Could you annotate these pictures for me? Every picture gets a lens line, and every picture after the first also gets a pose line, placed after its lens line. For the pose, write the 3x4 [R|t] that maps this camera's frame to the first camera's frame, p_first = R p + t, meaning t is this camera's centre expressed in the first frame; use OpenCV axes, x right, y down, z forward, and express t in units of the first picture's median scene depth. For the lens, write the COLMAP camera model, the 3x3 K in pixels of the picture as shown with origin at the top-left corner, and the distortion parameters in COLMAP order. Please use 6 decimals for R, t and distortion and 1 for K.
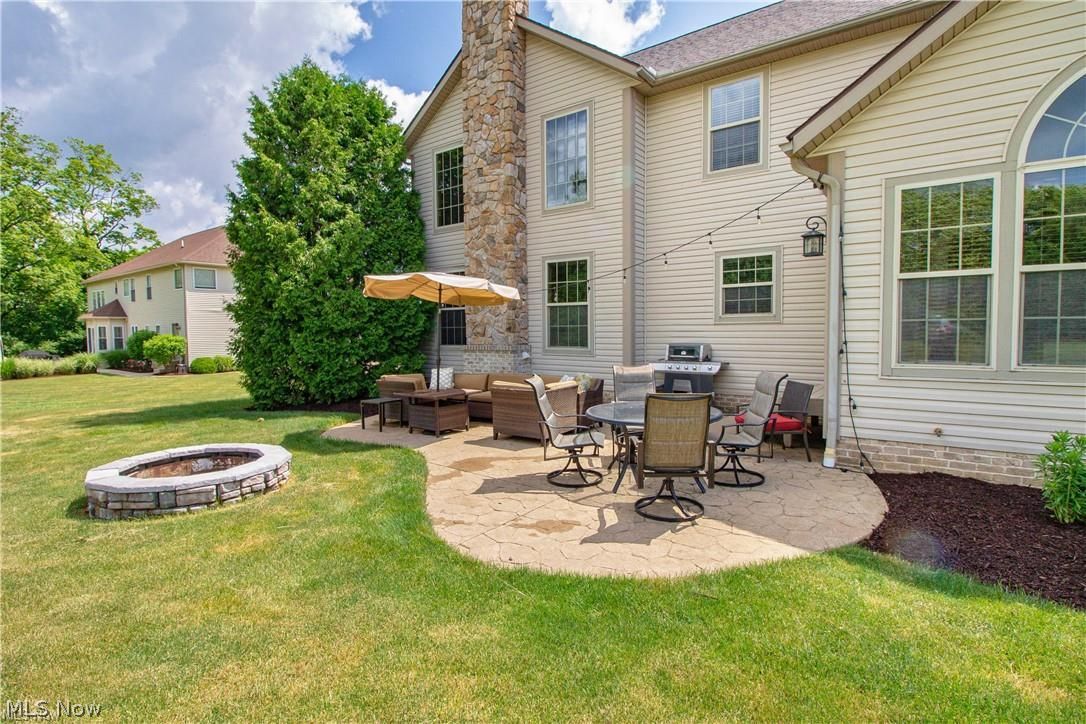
lens RADIAL K [[539.0, 0, 542.1], [0, 539.0, 359.9], [0, 0, 1]] dist [-0.006960, -0.001292]
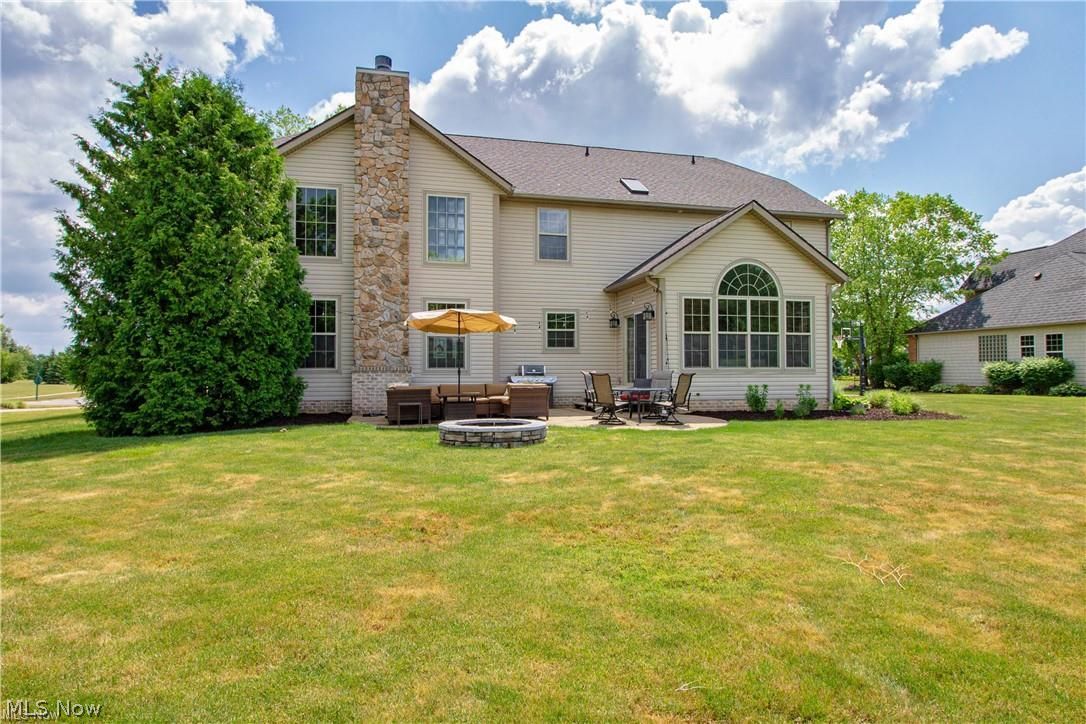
lens RADIAL K [[614.1, 0, 543.5], [0, 614.1, 363.6], [0, 0, 1]] dist [0.001762, -0.000932]
pose [[0.632191, 0.017911, 0.774606, -1.114195], [0.039596, 0.997680, -0.055386, 0.067766], [-0.773800, 0.065685, 0.630015, -0.154514]]
